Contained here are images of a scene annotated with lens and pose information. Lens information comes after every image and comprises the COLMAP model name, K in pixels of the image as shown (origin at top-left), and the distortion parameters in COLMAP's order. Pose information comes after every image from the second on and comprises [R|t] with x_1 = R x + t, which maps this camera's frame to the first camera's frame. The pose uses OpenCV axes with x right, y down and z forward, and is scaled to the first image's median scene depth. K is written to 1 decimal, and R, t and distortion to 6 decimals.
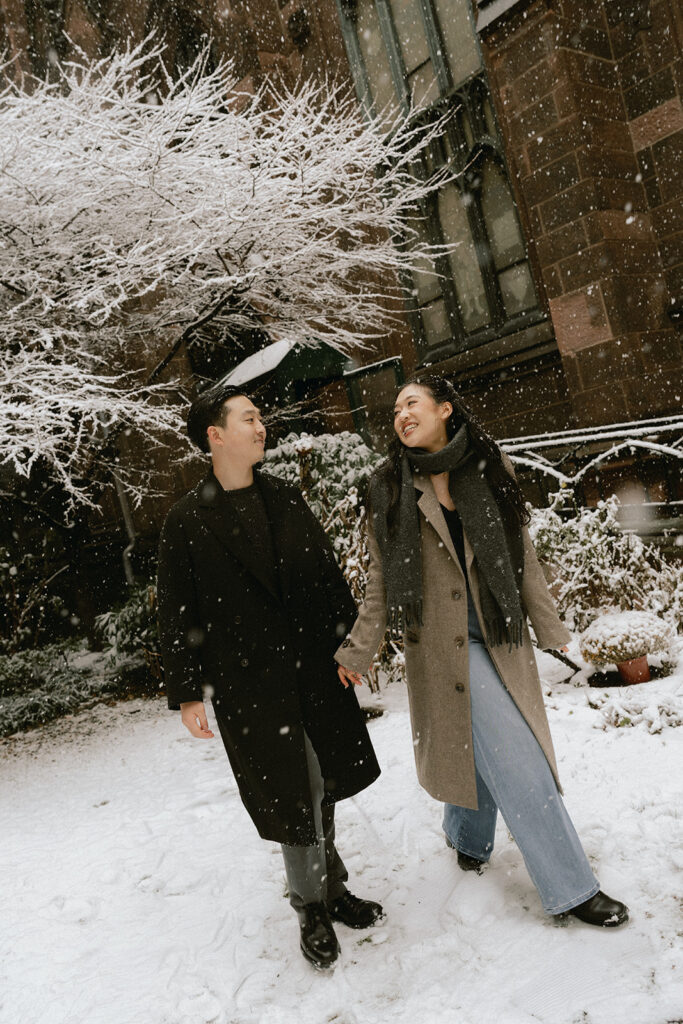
lens RADIAL K [[907.0, 0, 341.5], [0, 907.0, 512.0], [0, 0, 1]] dist [0.000594, 0.004241]
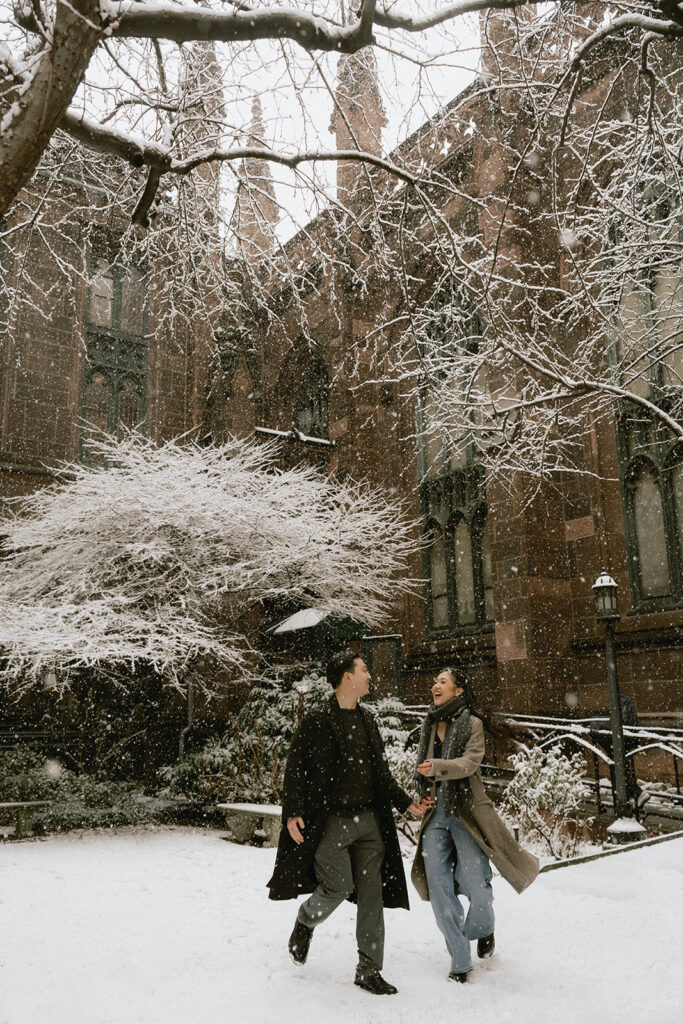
lens RADIAL K [[913.2, 0, 306.8], [0, 913.2, 512.5], [0, 0, 1]] dist [-0.004852, -0.000552]
pose [[0.974456, 0.181579, -0.132153, 0.129064], [-0.208418, 0.950369, -0.231000, 0.014576], [0.083649, 0.252643, 0.963937, -0.766329]]
